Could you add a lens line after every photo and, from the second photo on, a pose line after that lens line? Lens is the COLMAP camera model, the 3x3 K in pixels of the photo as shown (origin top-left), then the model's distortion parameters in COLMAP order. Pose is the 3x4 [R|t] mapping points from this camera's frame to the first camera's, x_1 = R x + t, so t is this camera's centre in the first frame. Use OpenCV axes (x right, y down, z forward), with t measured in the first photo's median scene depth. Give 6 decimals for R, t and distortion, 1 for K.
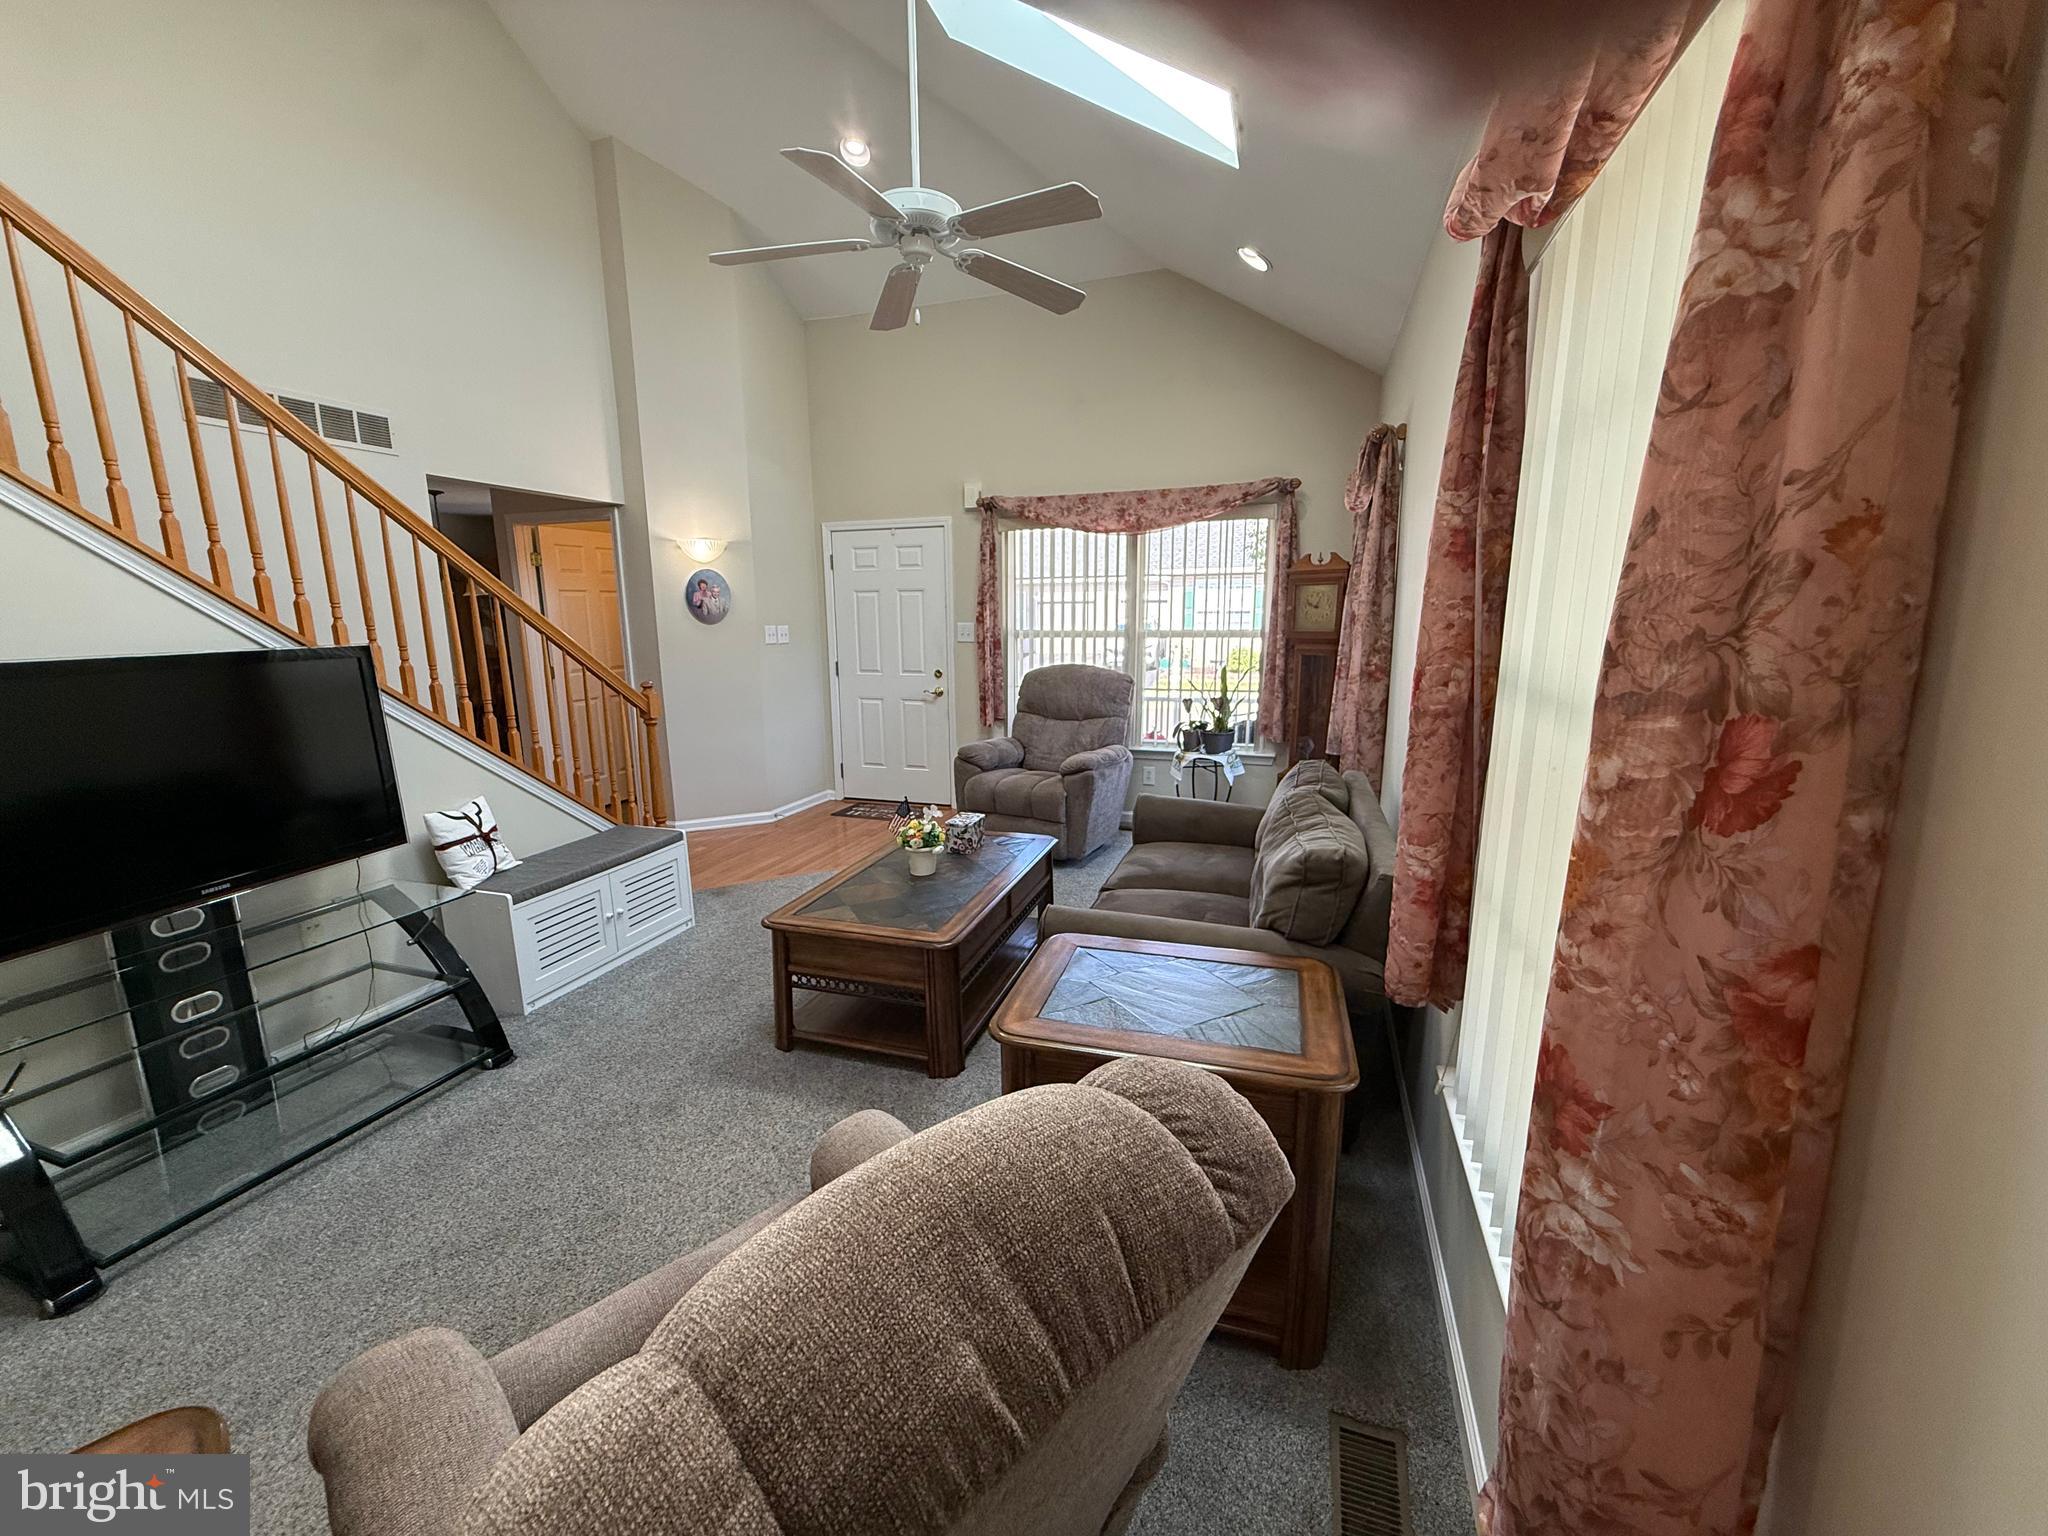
lens RADIAL K [[817.6, 0, 1010.7], [0, 817.6, 768.1], [0, 0, 1]] dist [0.000174, -0.000129]
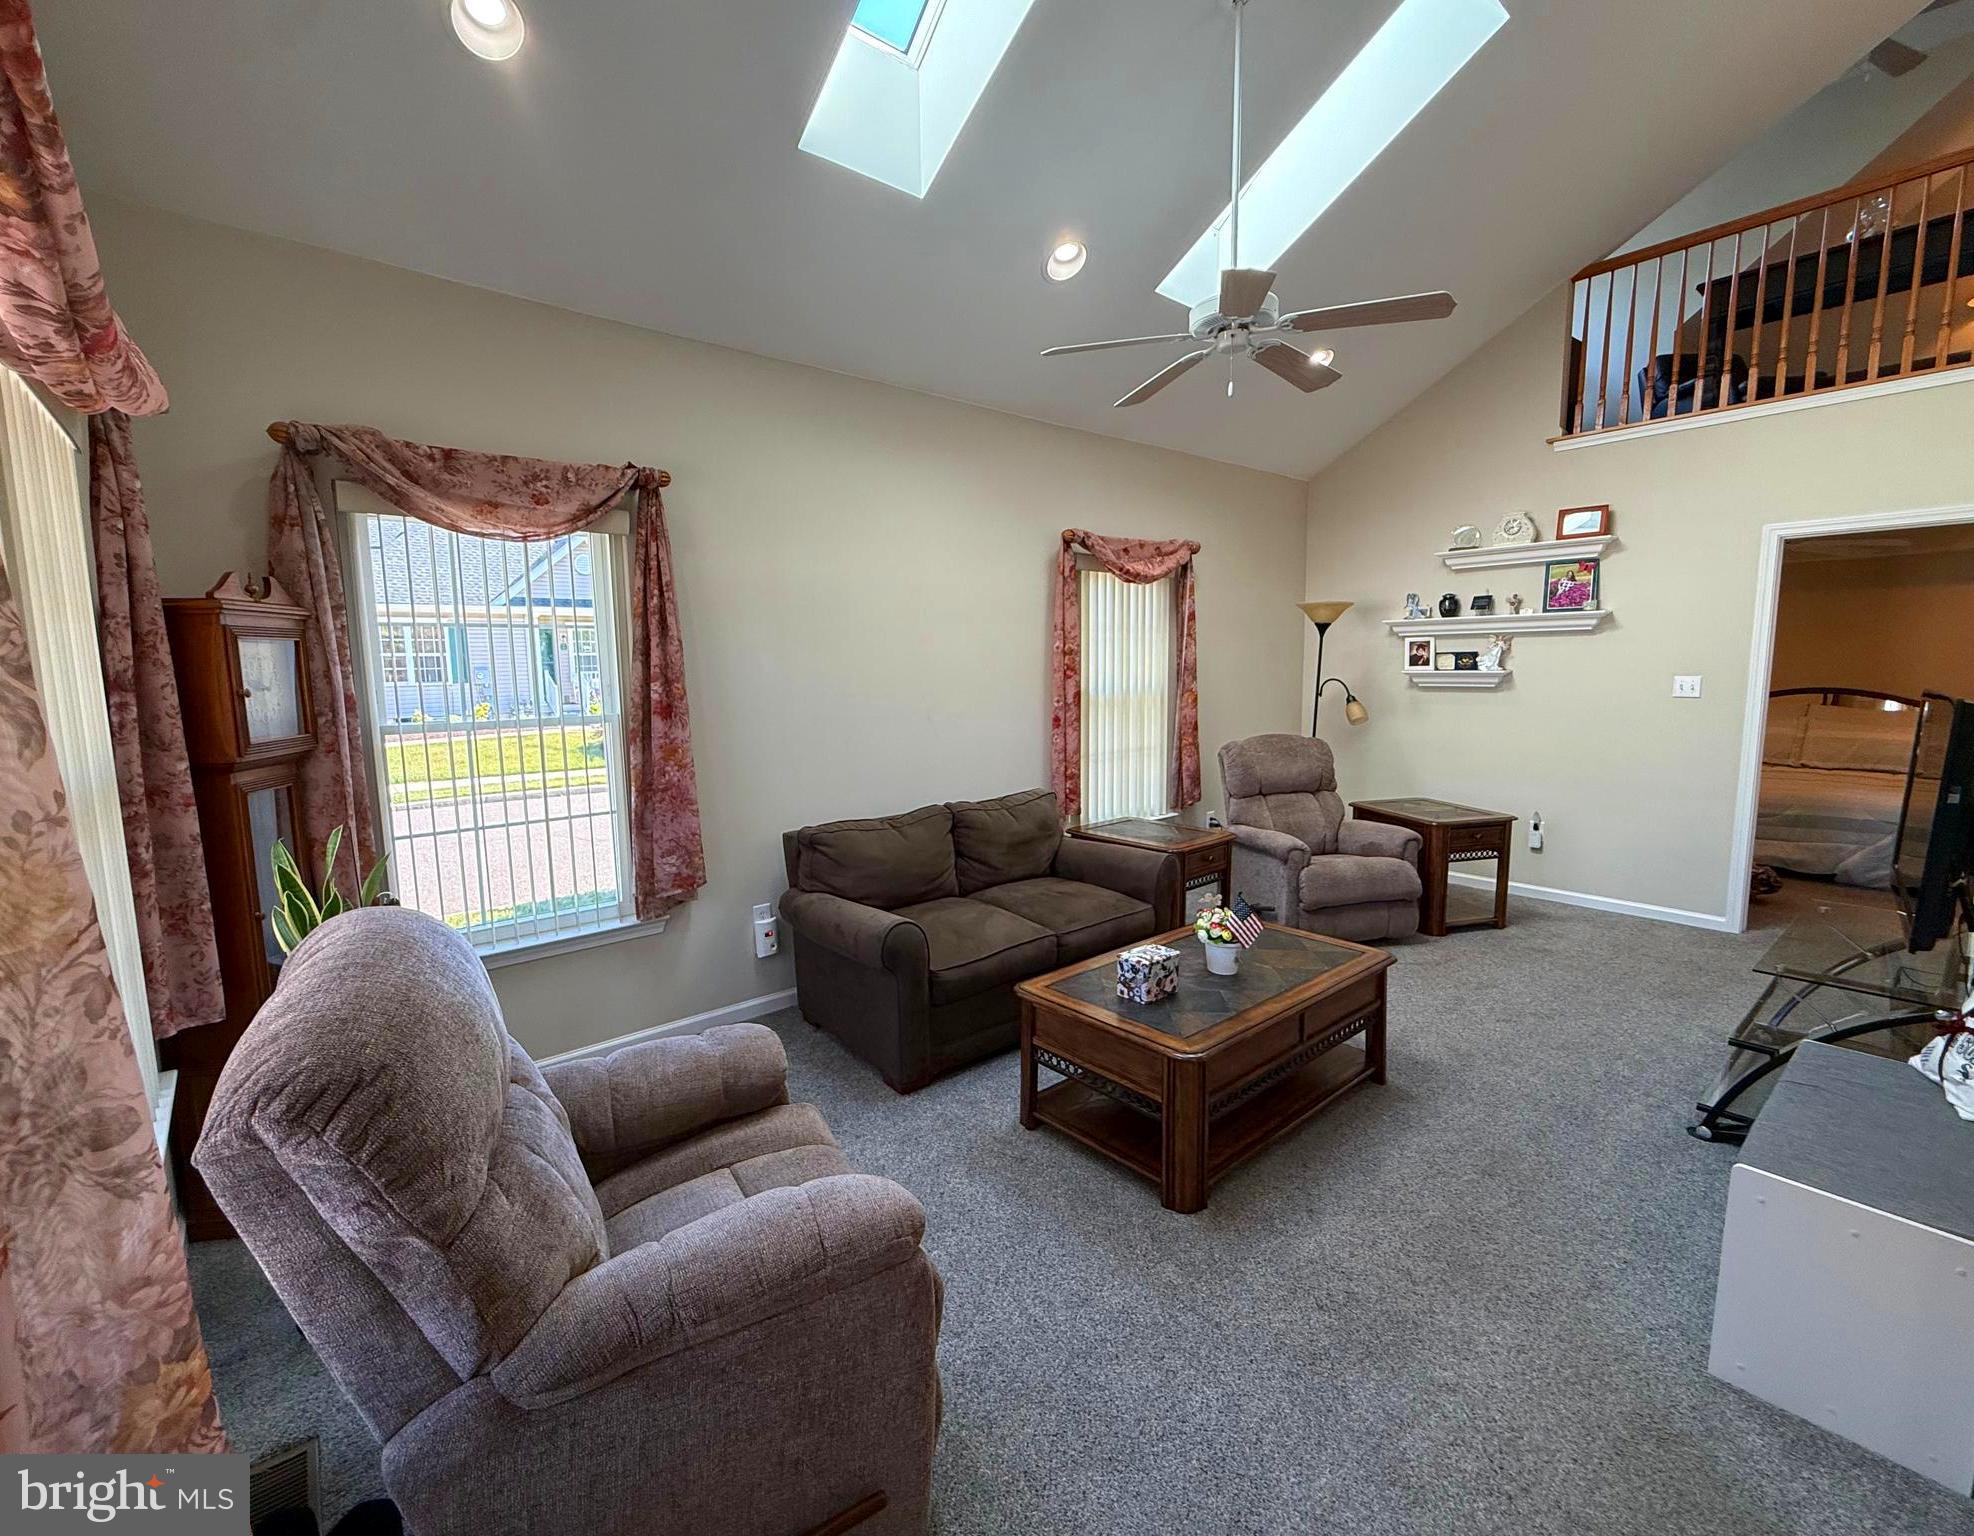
lens RADIAL K [[857.1, 0, 939.3], [0, 857.1, 769.6], [0, 0, 1]] dist [0.002133, 0.000130]
pose [[-0.851334, -0.044836, 0.522704, -0.287979], [0.120901, 0.952756, 0.278638, -0.331443], [-0.510503, 0.300409, -0.805693, 1.659061]]
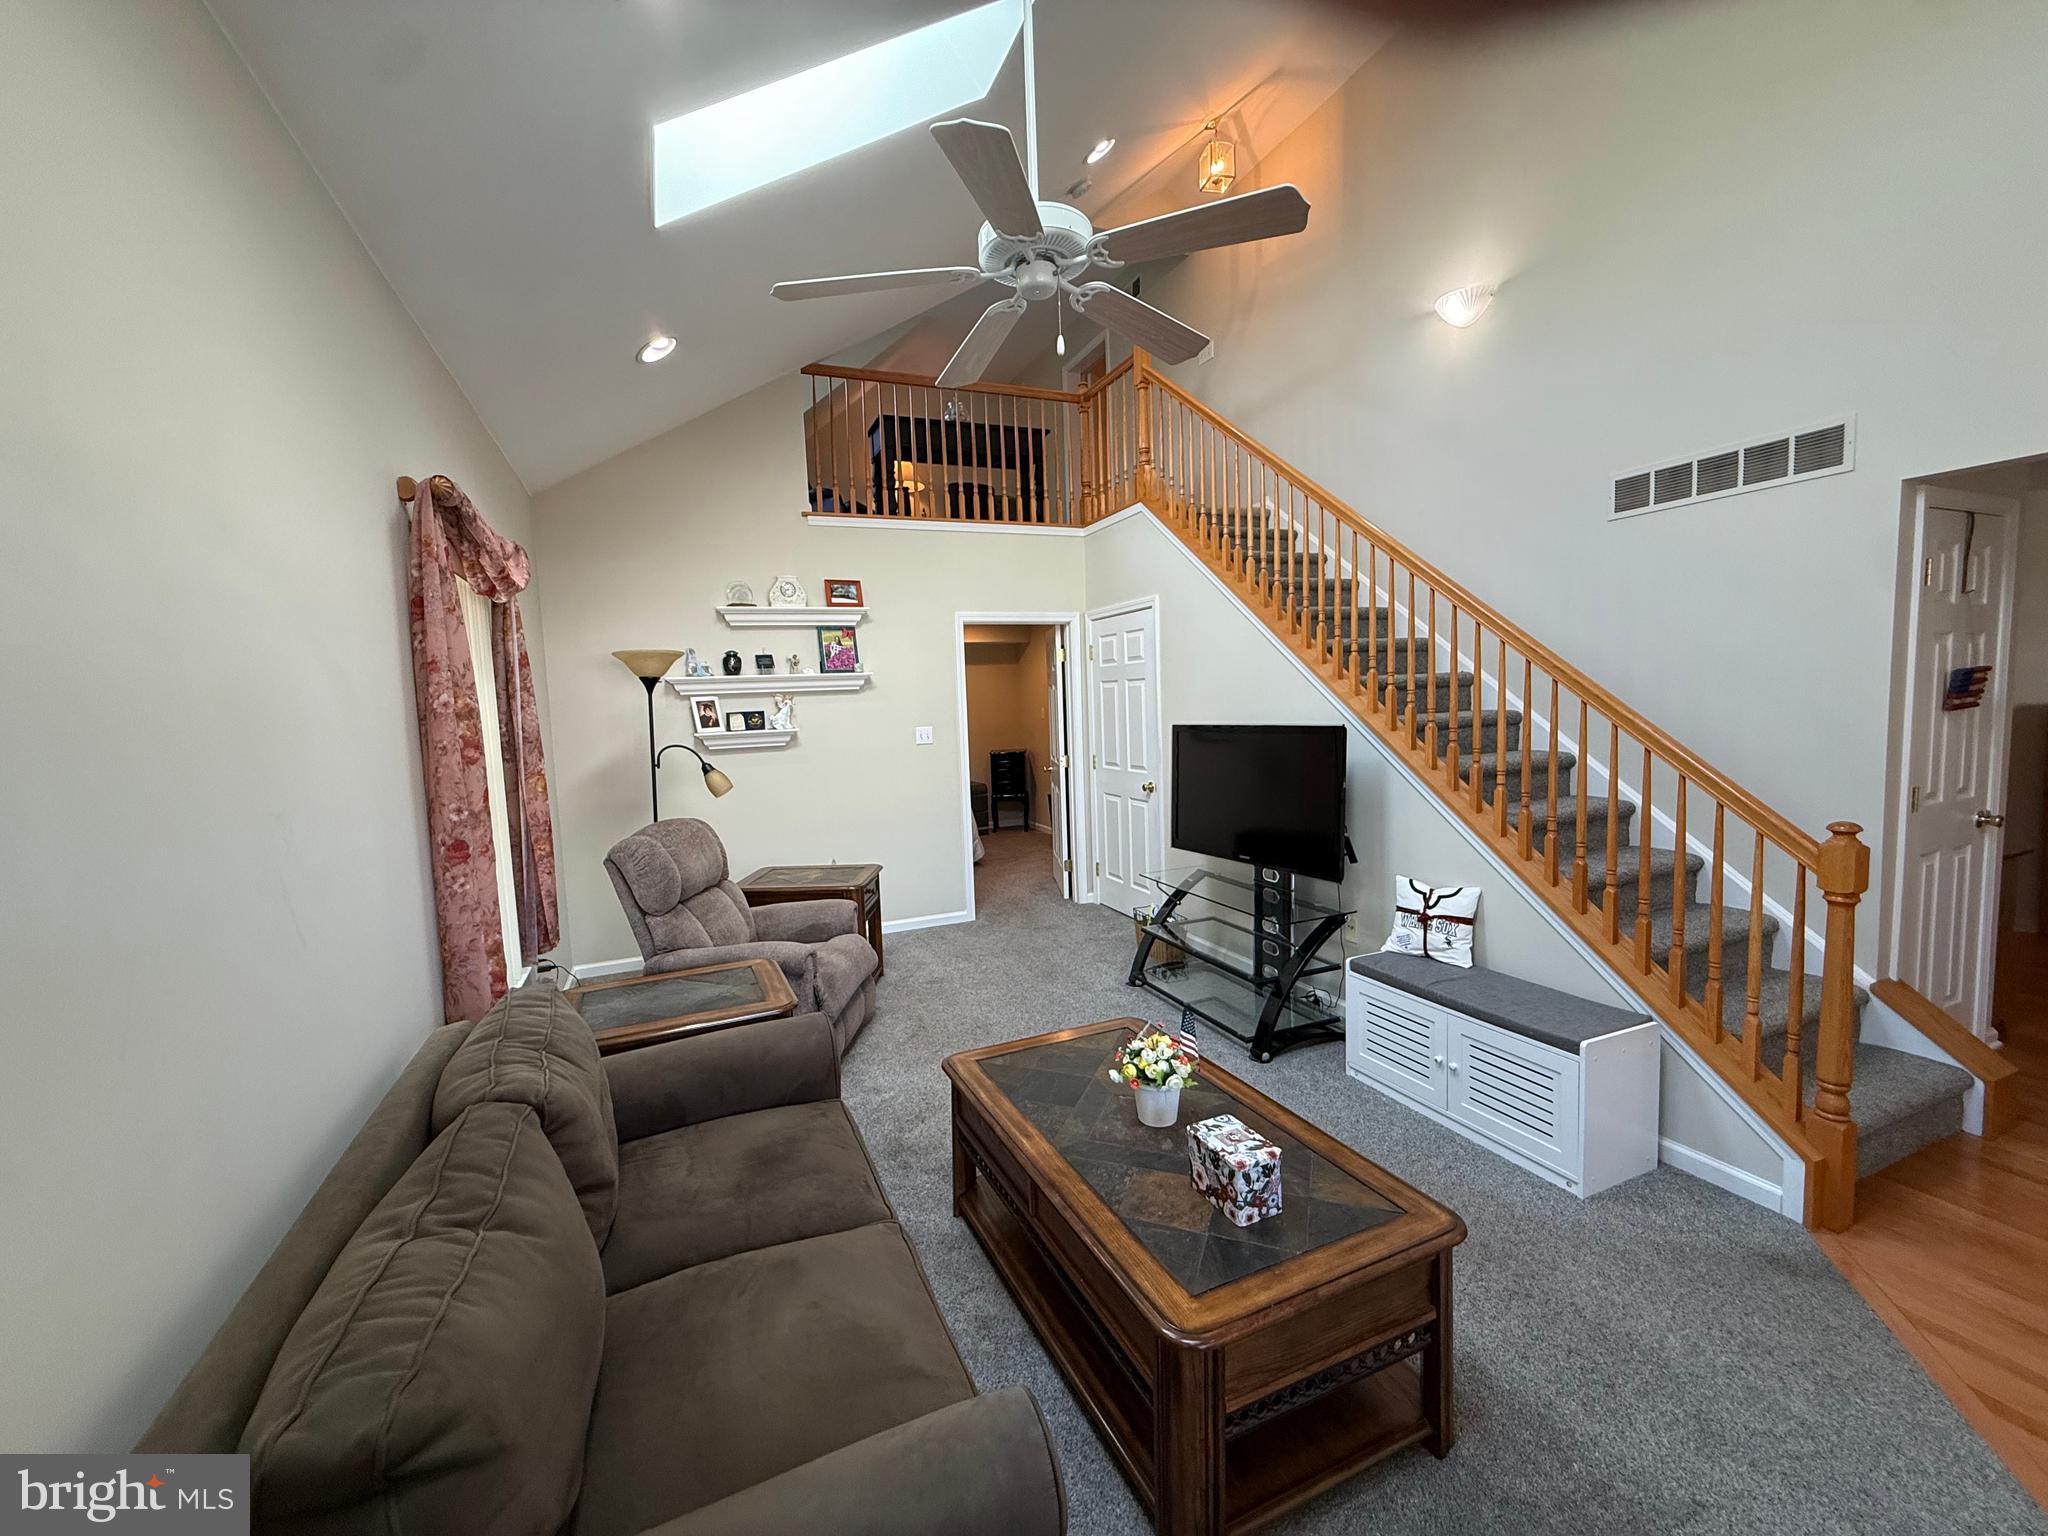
lens RADIAL K [[817.6, 0, 1015.7], [0, 817.6, 768.3], [0, 0, 1]] dist [0.000174, -0.000129]
pose [[-0.739783, 0.091727, -0.666564, 0.348601], [-0.084102, 0.970289, 0.226863, -0.253848], [0.667569, 0.223889, -0.710089, 1.206095]]
